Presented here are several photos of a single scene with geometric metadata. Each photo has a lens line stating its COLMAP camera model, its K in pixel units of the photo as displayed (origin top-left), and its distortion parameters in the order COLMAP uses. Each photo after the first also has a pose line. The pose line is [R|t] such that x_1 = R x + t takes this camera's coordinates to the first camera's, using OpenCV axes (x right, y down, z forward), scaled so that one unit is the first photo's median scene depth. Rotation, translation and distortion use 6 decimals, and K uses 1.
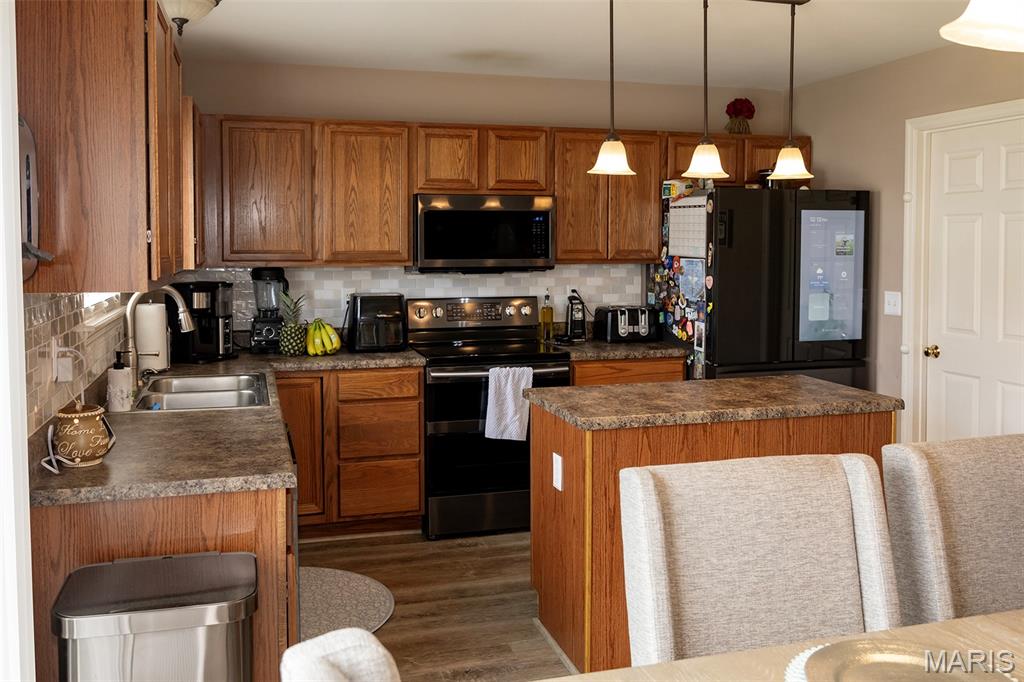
lens RADIAL K [[899.5, 0, 512.7], [0, 899.5, 279.4], [0, 0, 1]] dist [-0.046309, -0.001955]
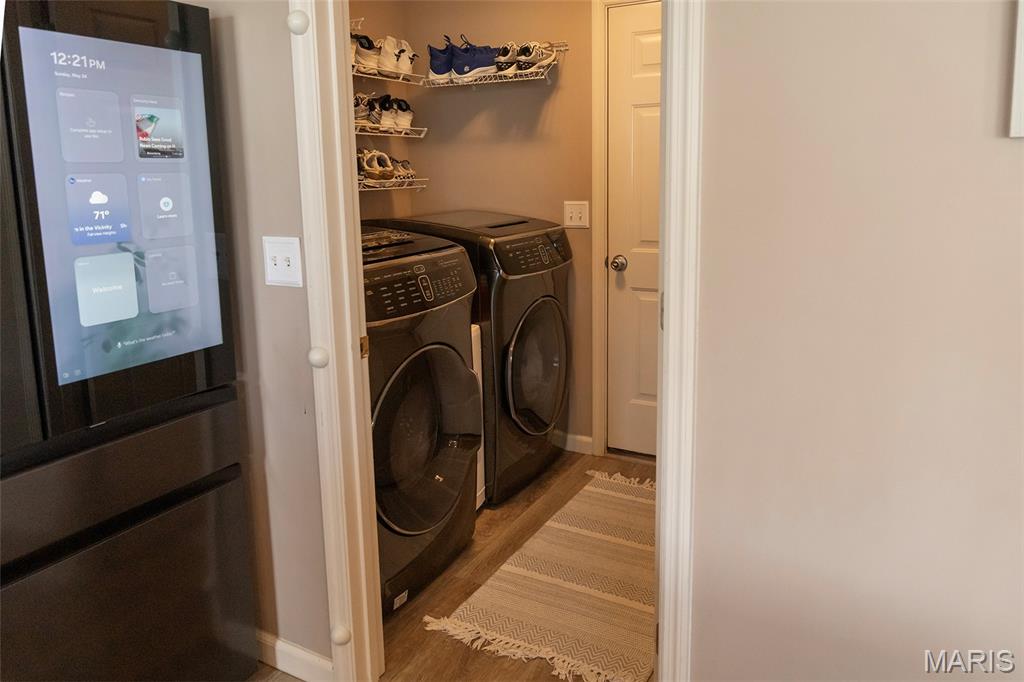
lens RADIAL K [[716.1, 0, 508.1], [0, 716.1, 288.8], [0, 0, 1]] dist [-0.001850, -0.003360]
pose [[0.723582, -0.124656, 0.678888, 0.253613], [0.045156, 0.989999, 0.133653, -0.003825], [-0.688759, -0.066053, 0.721975, 0.643364]]
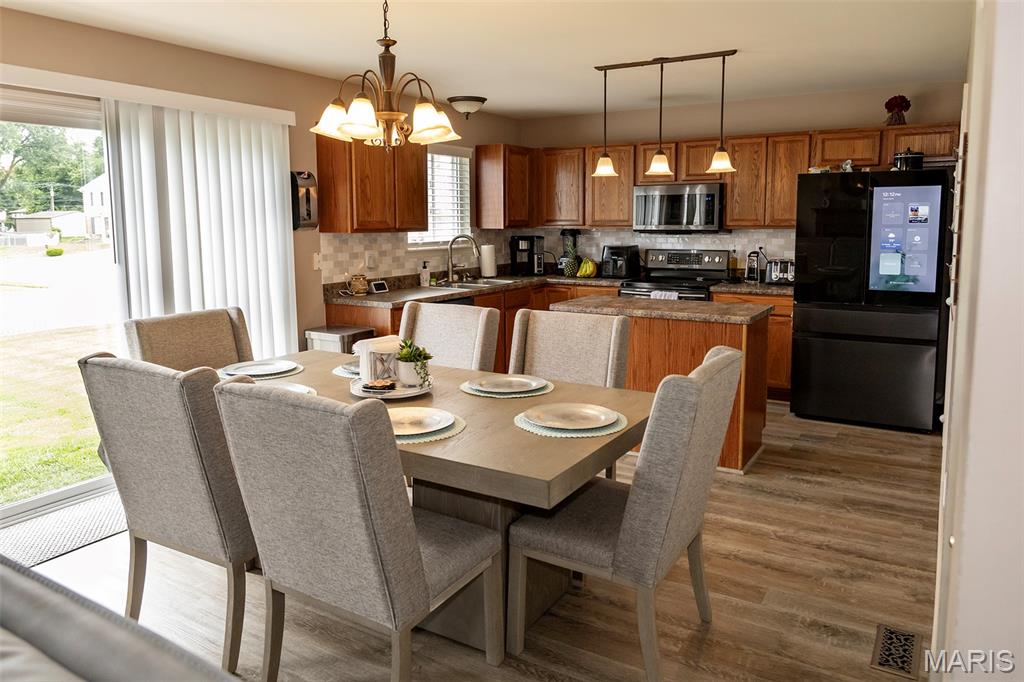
lens RADIAL K [[710.1, 0, 514.5], [0, 710.1, 299.7], [0, 0, 1]] dist [-0.001859, -0.000120]
pose [[0.669035, 0.081365, -0.738764, 0.728908], [-0.025077, 0.995895, 0.086975, 0.007166], [0.742808, -0.039663, 0.668329, -0.065525]]
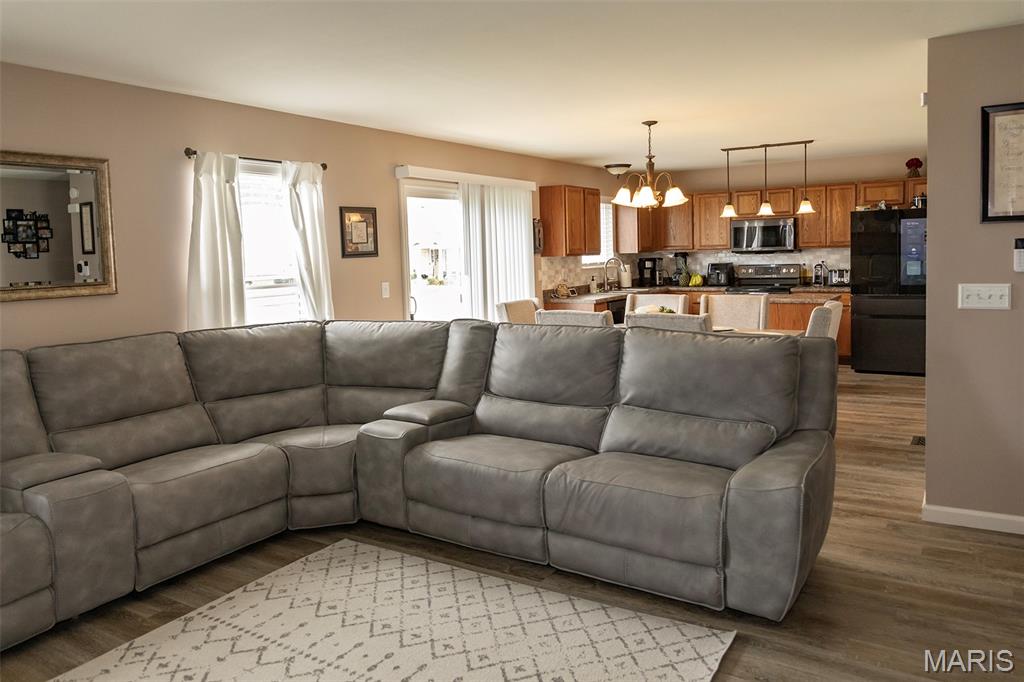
lens RADIAL K [[725.9, 0, 513.4], [0, 725.9, 299.0], [0, 0, 1]] dist [-0.006384, -0.002756]
pose [[0.650496, 0.033207, -0.758783, 0.976084], [-0.001616, 0.999102, 0.042338, 0.032684], [0.759508, -0.026314, 0.649966, -0.701630]]
